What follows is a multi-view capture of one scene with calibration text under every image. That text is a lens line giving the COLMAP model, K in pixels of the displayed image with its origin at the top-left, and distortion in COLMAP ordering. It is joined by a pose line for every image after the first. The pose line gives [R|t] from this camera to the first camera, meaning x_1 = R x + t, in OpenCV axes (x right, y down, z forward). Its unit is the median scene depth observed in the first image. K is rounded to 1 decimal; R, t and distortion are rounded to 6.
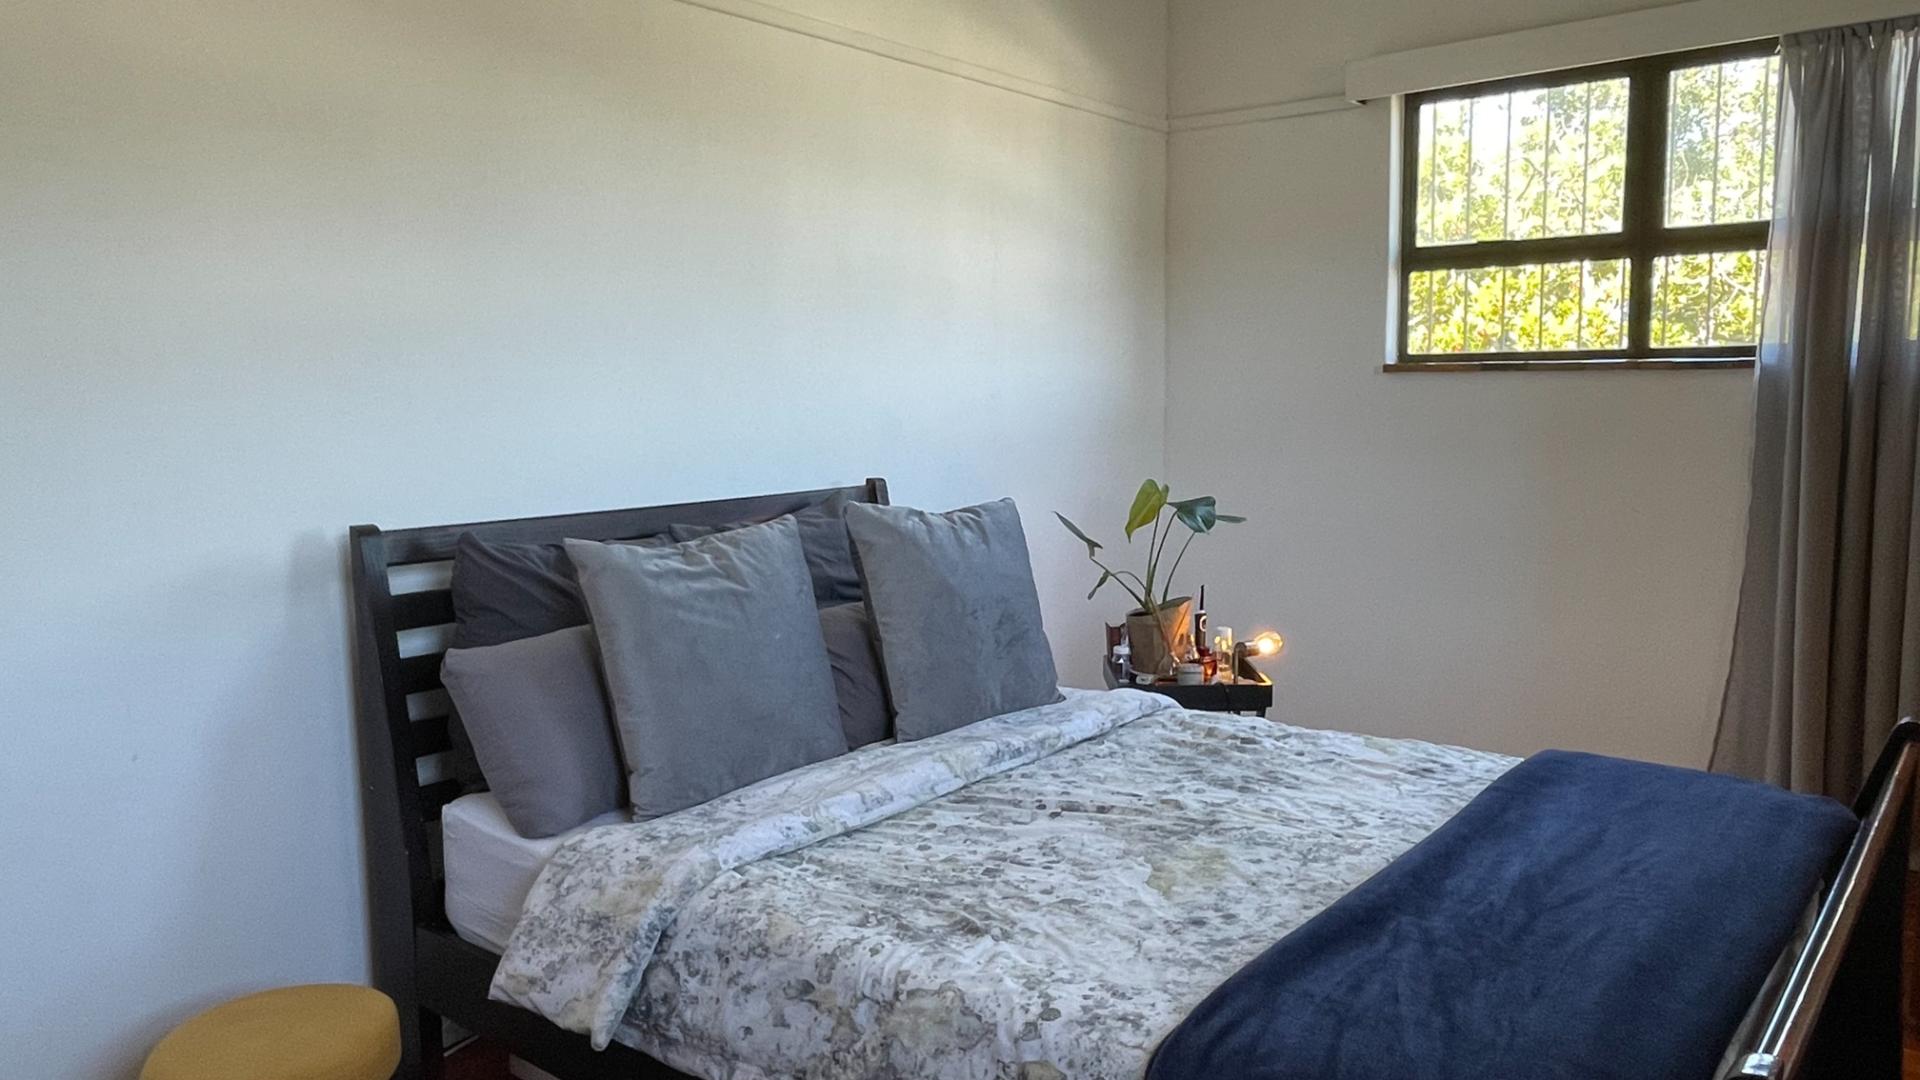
lens RADIAL K [[1335.4, 0, 943.7], [0, 1335.4, 545.4], [0, 0, 1]] dist [0.003003, -0.000044]
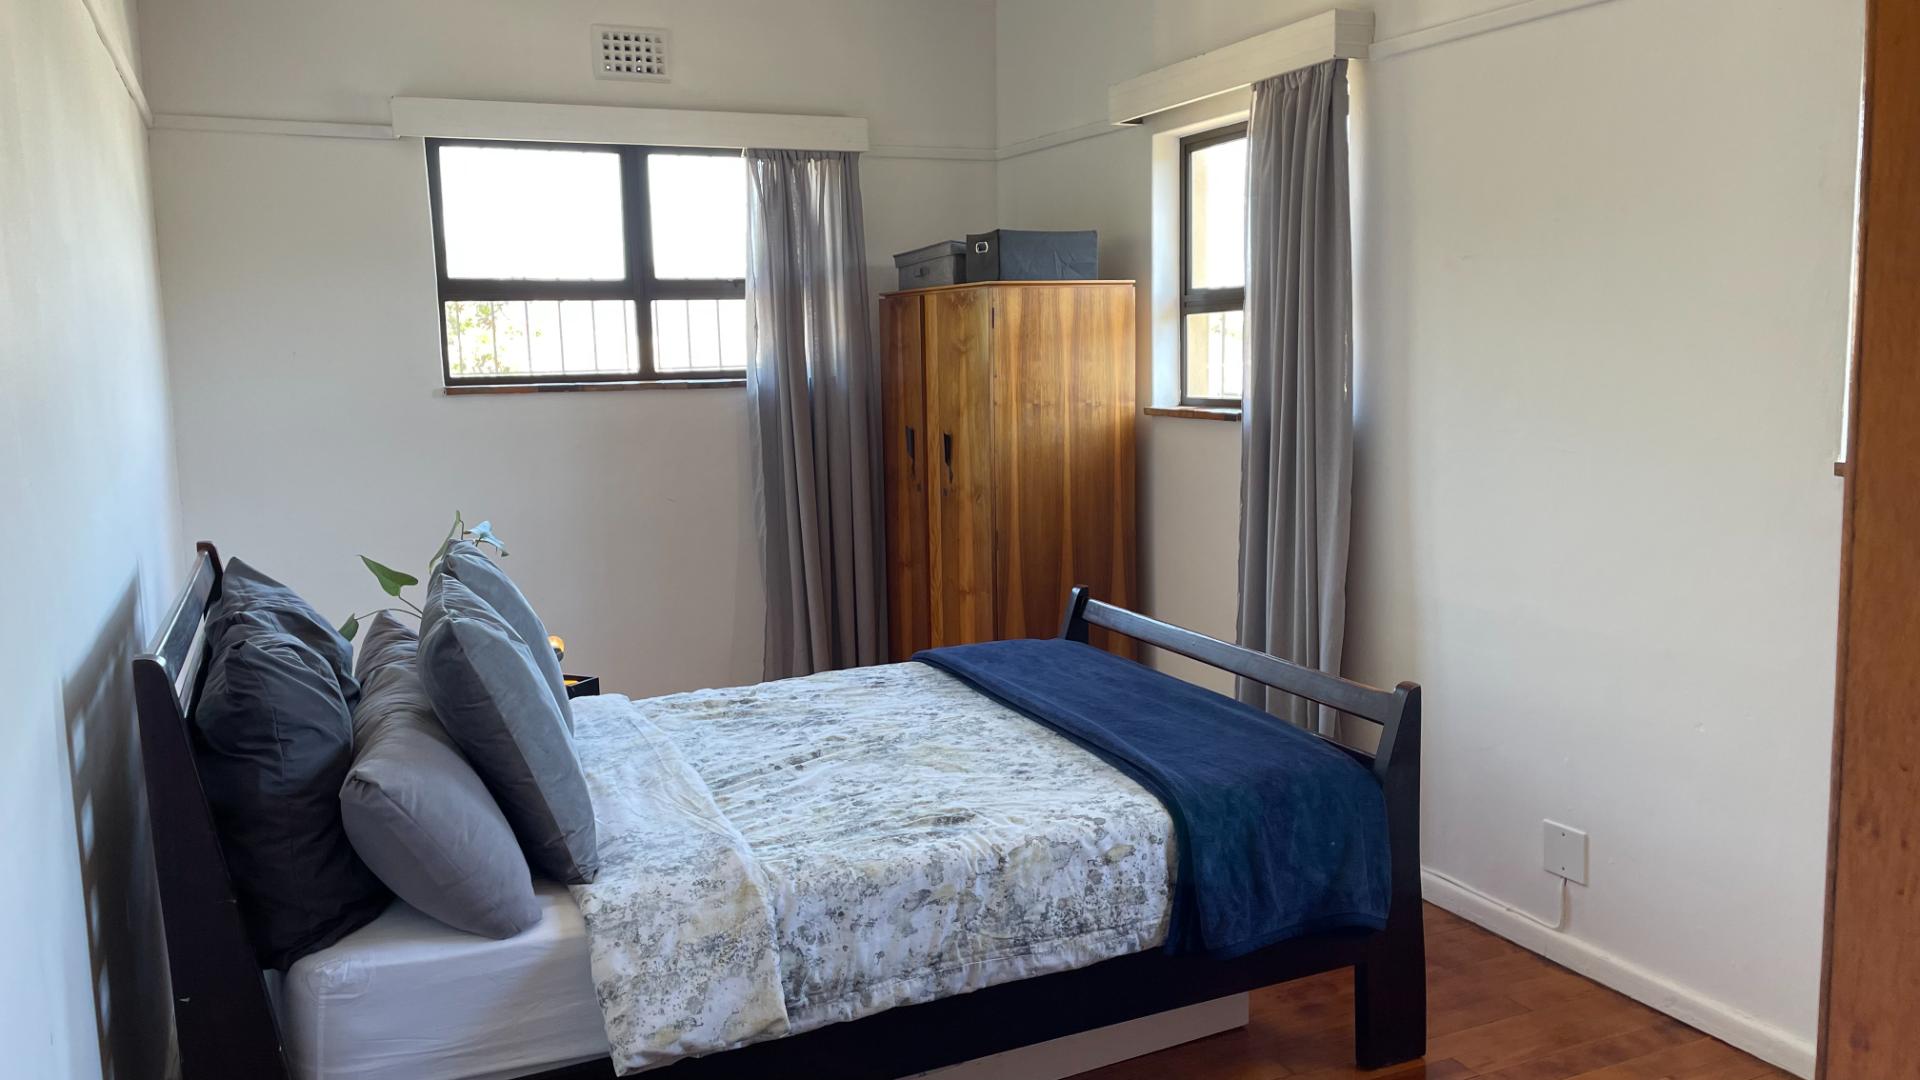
lens RADIAL K [[1437.7, 0, 960.0], [0, 1437.7, 540.0], [0, 0, 1]] dist [0.111481, -0.140011]
pose [[0.448554, -0.120964, 0.885532, -1.104625], [0.130822, 0.989013, 0.068833, -0.089386], [-0.884129, 0.084972, 0.459451, 0.245764]]
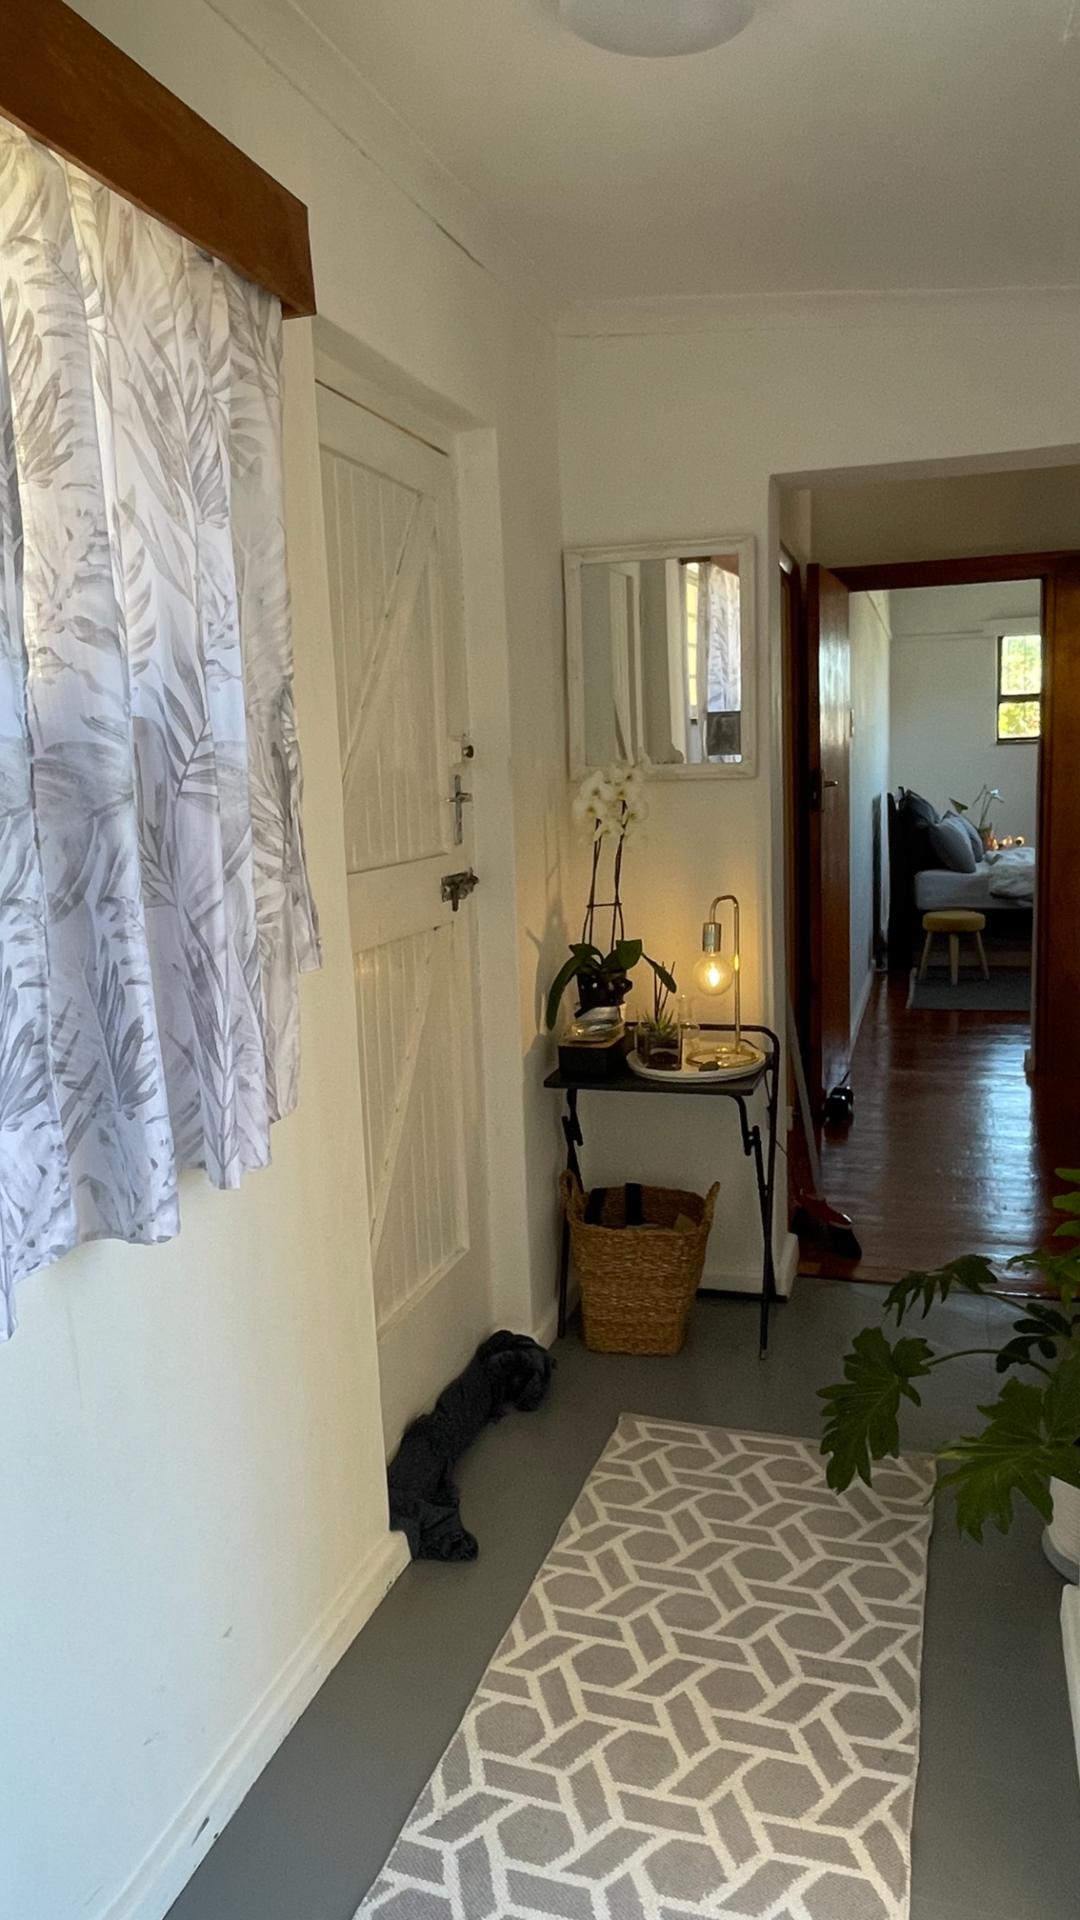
lens RADIAL K [[1335.4, 0, 540.0], [0, 1335.4, 960.0], [0, 0, 1]] dist [0.003003, -0.000044]
pose [[0.924212, -0.074347, 0.374574, -2.917309], [0.069723, 0.997230, 0.025900, 0.296875], [-0.375462, 0.002180, 0.926835, -2.010910]]
